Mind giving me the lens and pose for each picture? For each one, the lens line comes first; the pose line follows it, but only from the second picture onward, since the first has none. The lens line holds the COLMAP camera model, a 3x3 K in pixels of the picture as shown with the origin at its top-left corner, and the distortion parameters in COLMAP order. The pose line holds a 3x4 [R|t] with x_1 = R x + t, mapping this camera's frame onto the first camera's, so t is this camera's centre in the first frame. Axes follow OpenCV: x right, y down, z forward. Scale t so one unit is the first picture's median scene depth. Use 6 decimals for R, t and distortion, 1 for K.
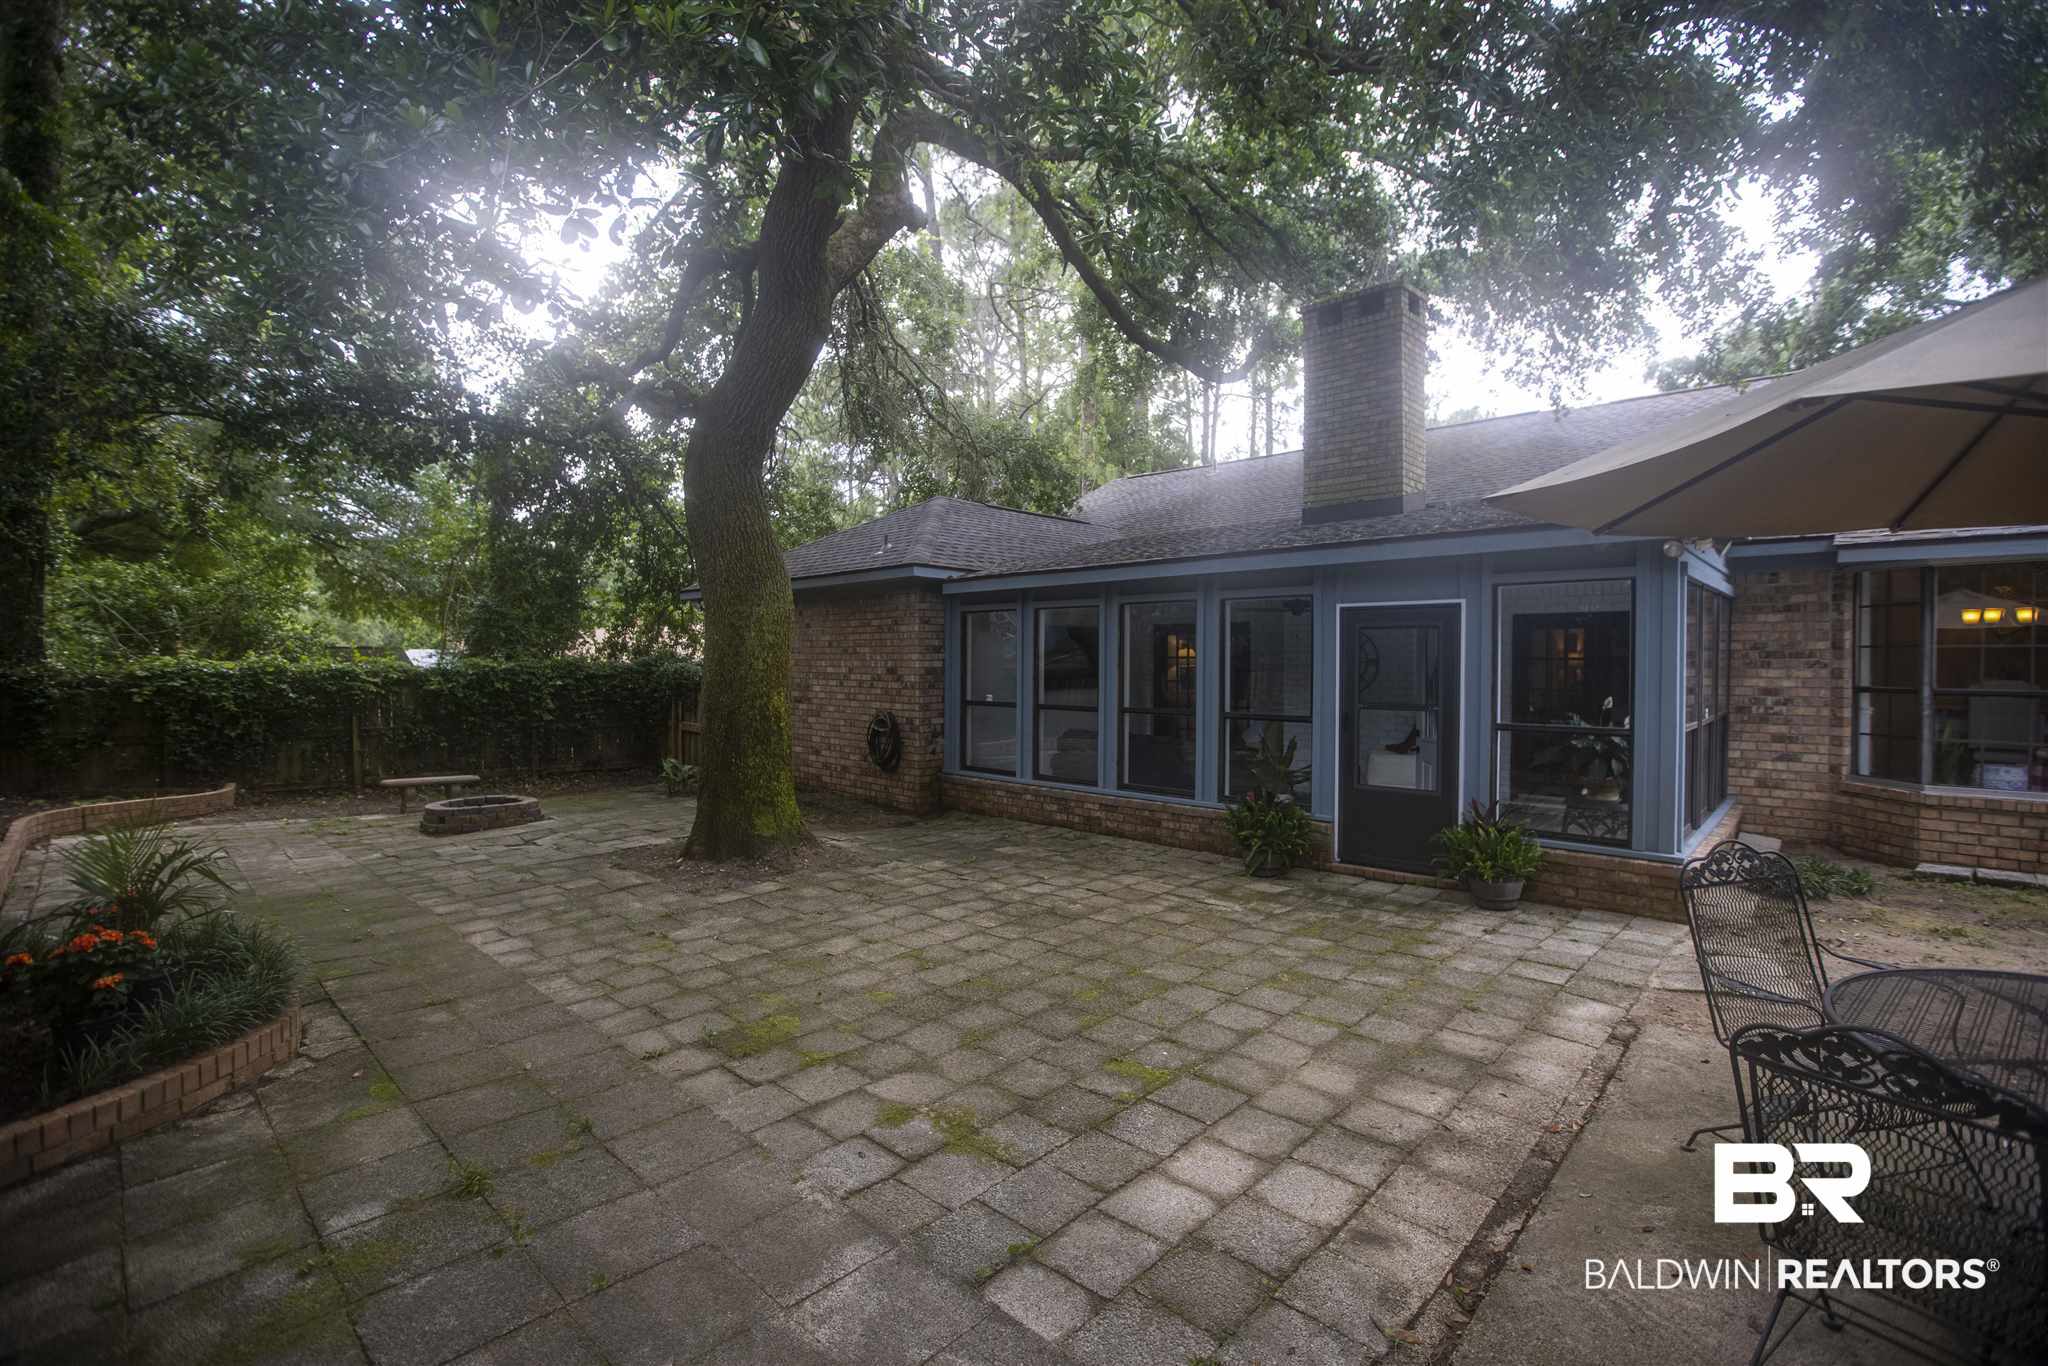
lens RADIAL K [[921.5, 0, 1027.2], [0, 921.5, 675.9], [0, 0, 1]] dist [-0.057680, 0.021265]
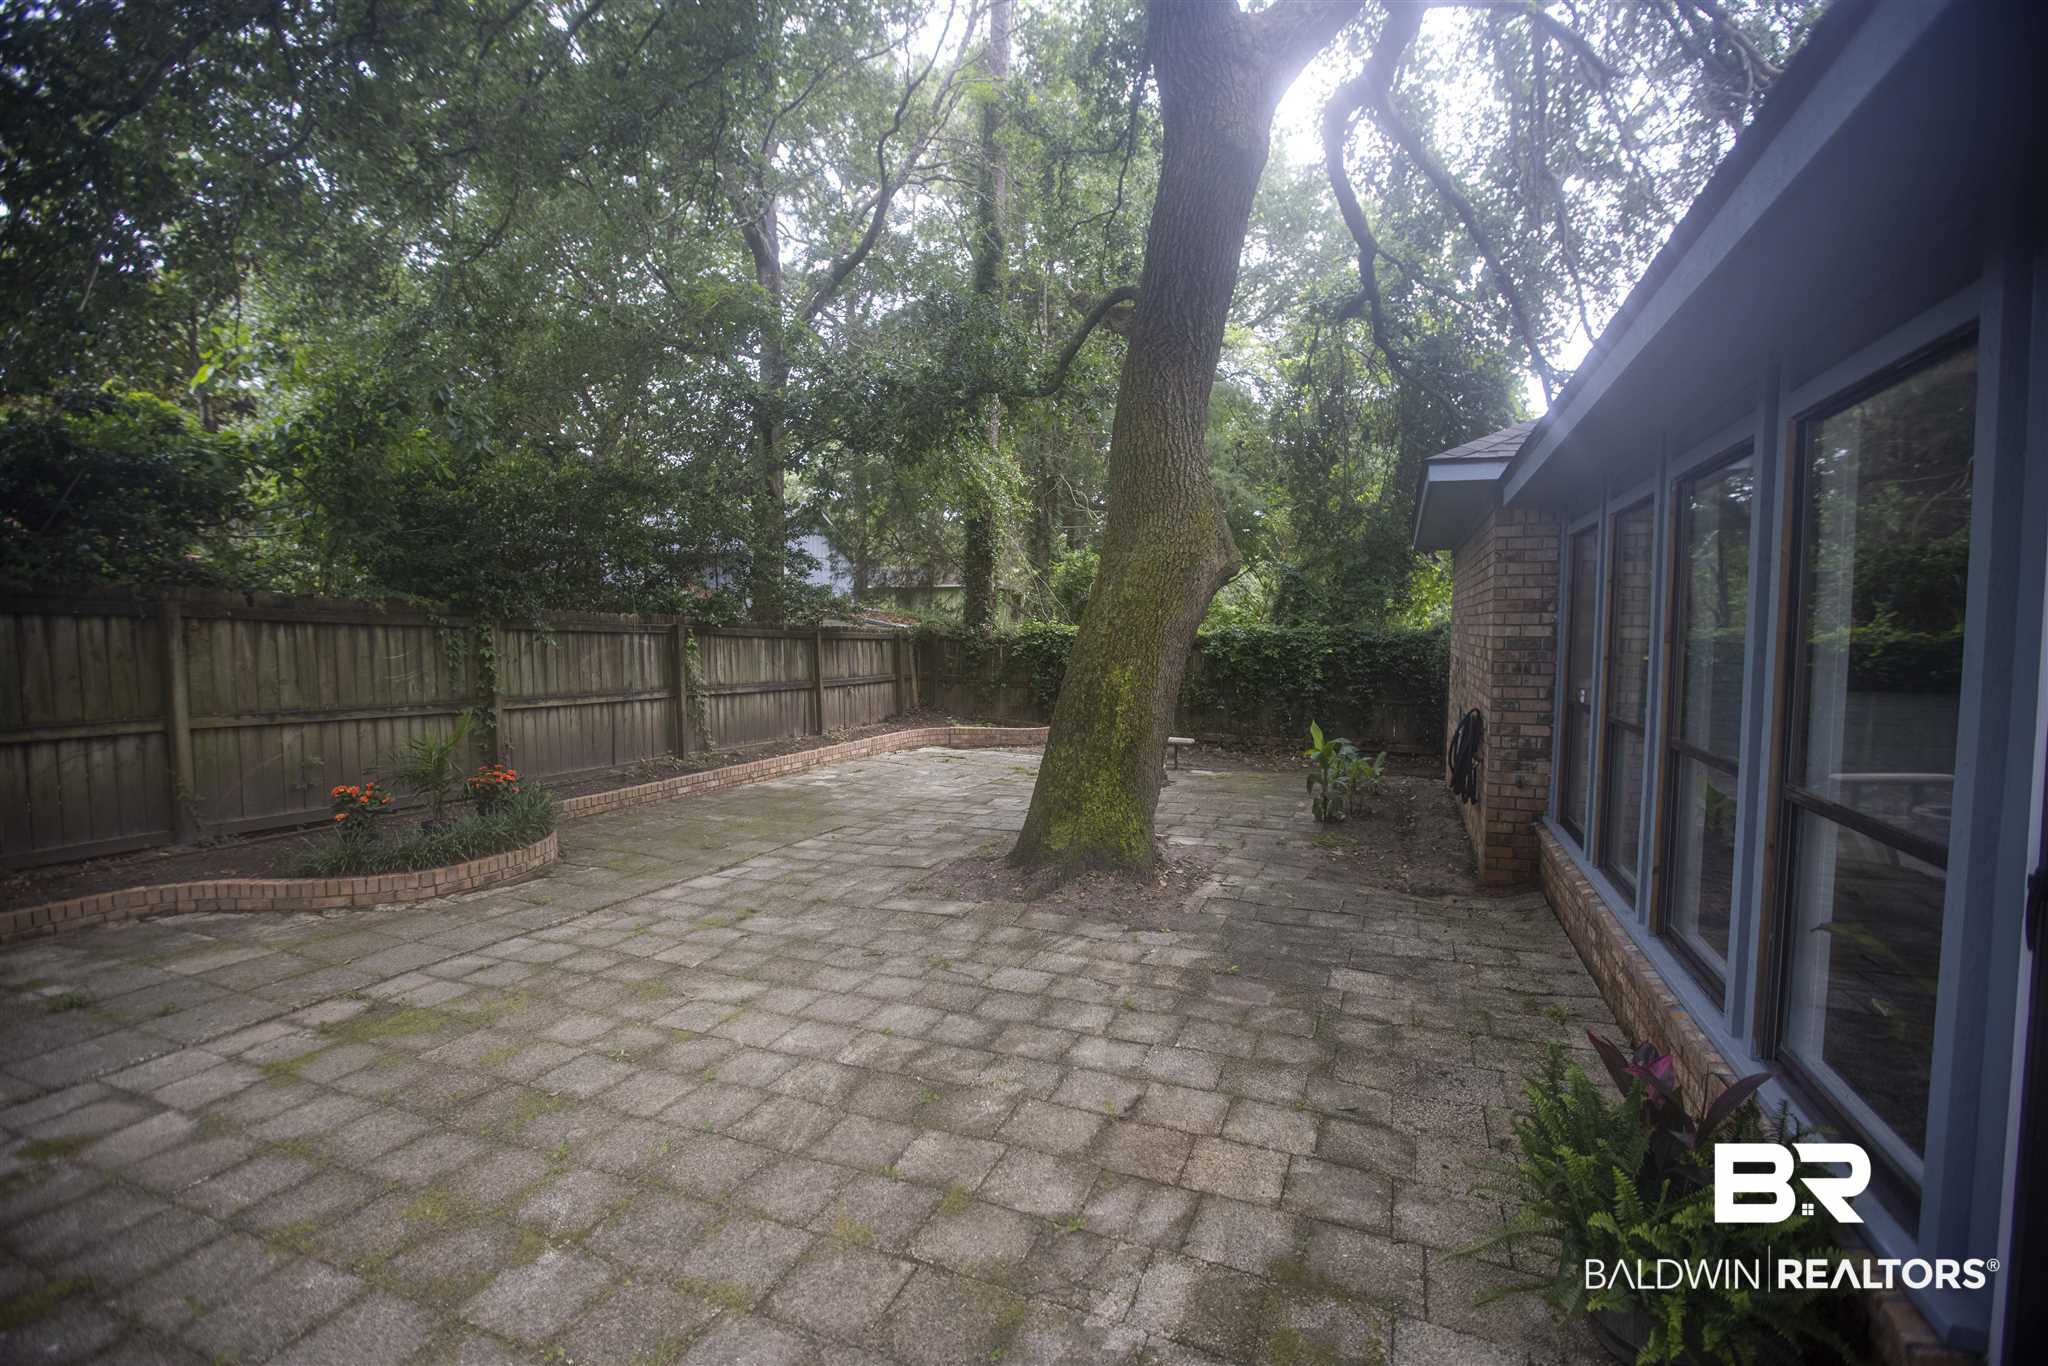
lens RADIAL K [[921.5, 0, 1027.2], [0, 921.5, 675.9], [0, 0, 1]] dist [-0.057680, 0.021265]
pose [[0.378027, 0.051074, -0.924385, 0.576287], [-0.020789, 0.998694, 0.046678, -0.009804], [0.925561, 0.001572, 0.378595, 0.937620]]
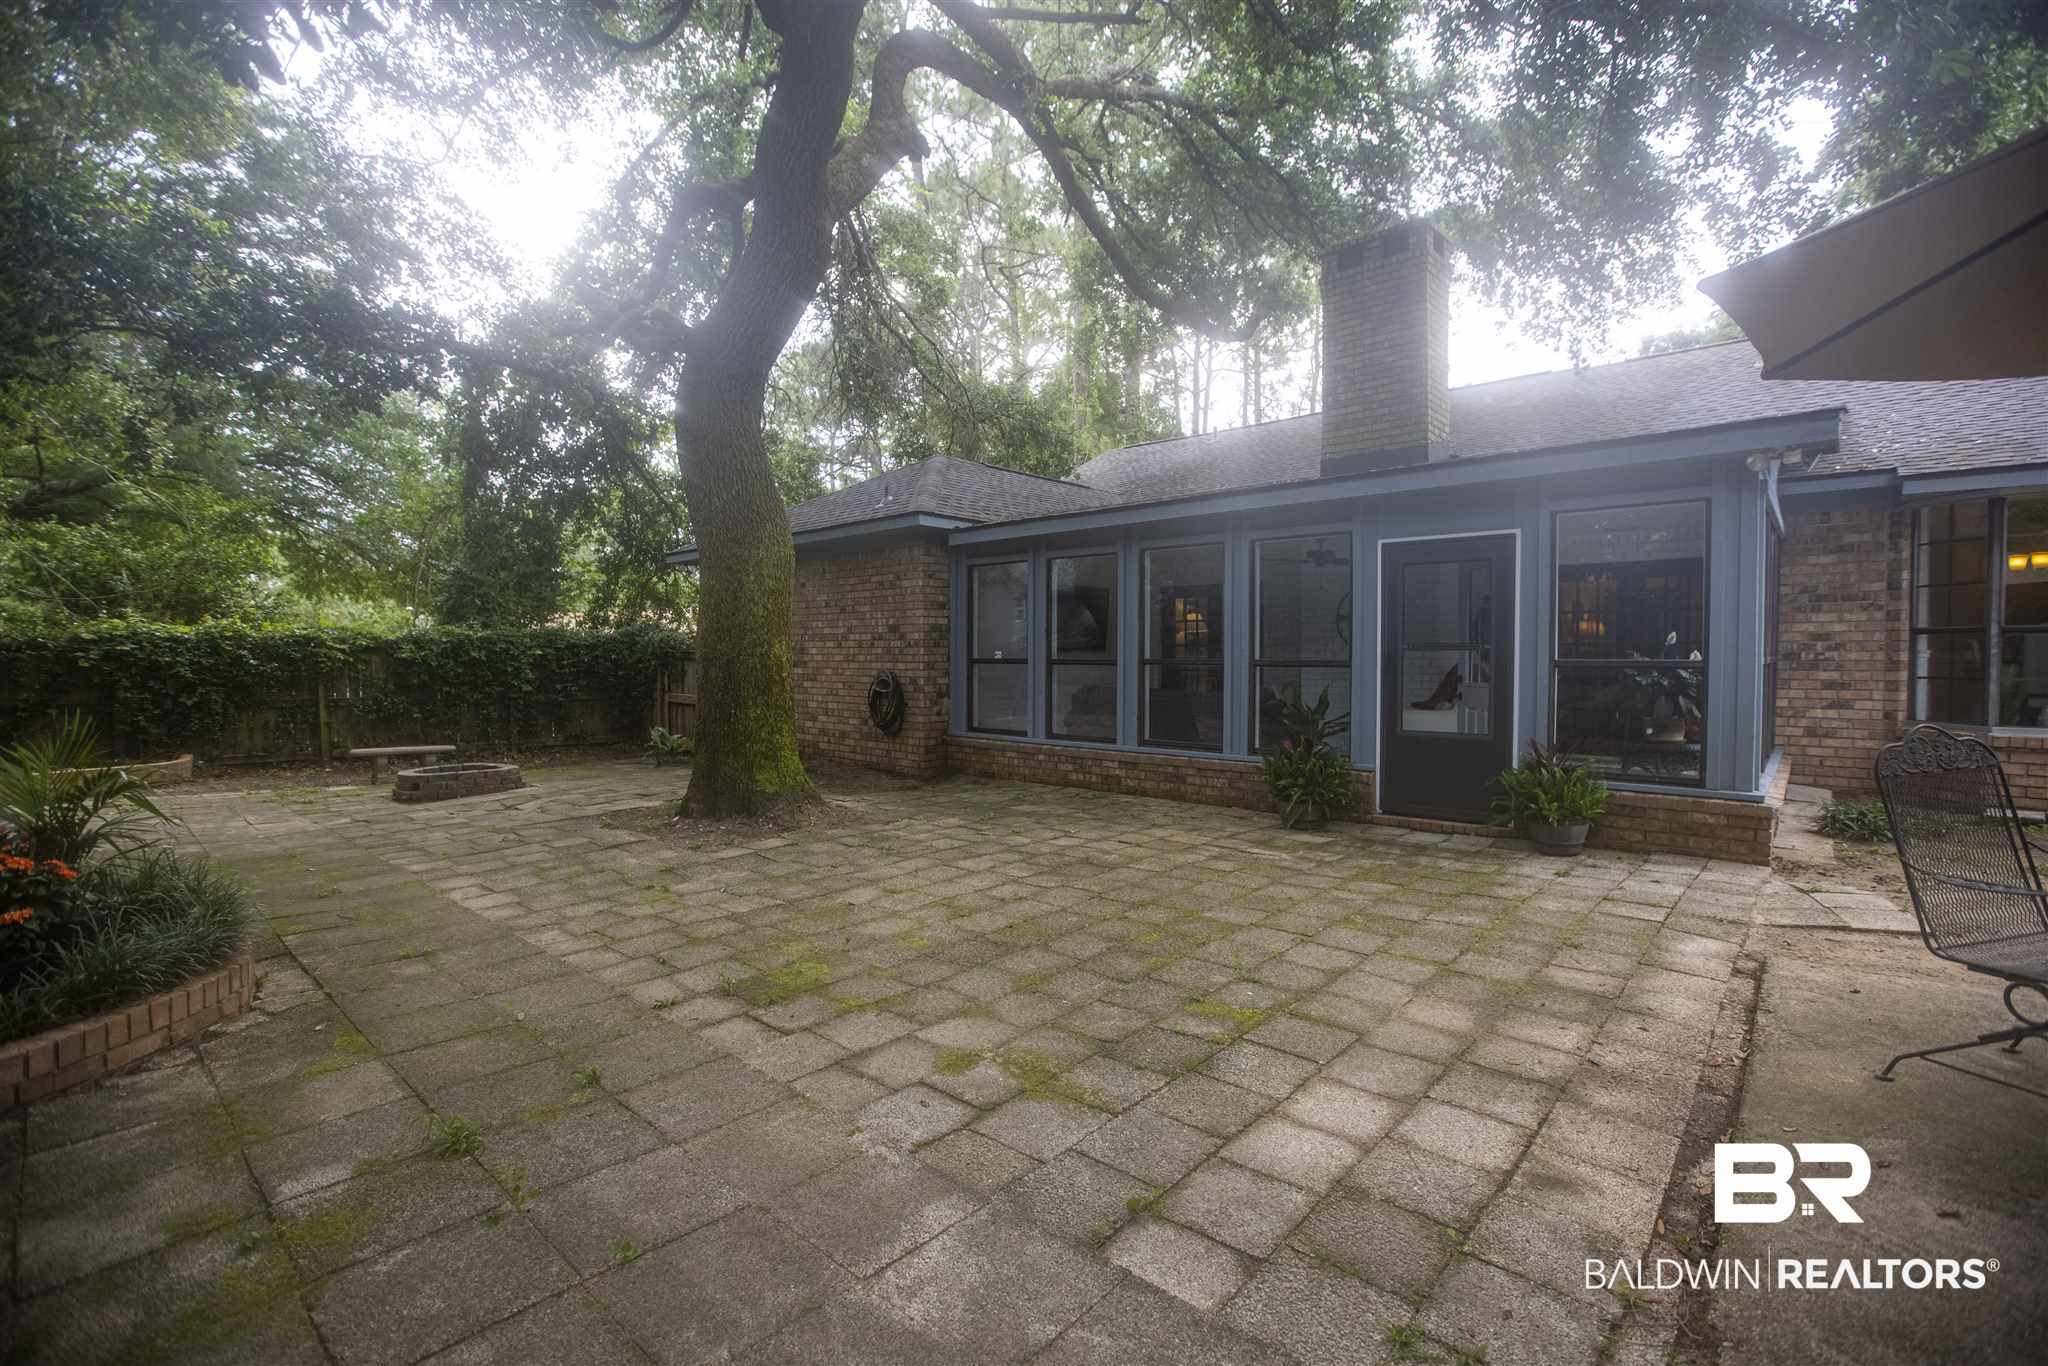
lens RADIAL K [[922.0, 0, 1028.5], [0, 922.0, 681.7], [0, 0, 1]] dist [-0.054733, 0.018613]
pose [[0.999733, -0.004431, 0.022679, -0.057702], [0.004101, 0.999885, 0.014594, 0.068748], [-0.022741, -0.014498, 0.999636, 0.086496]]
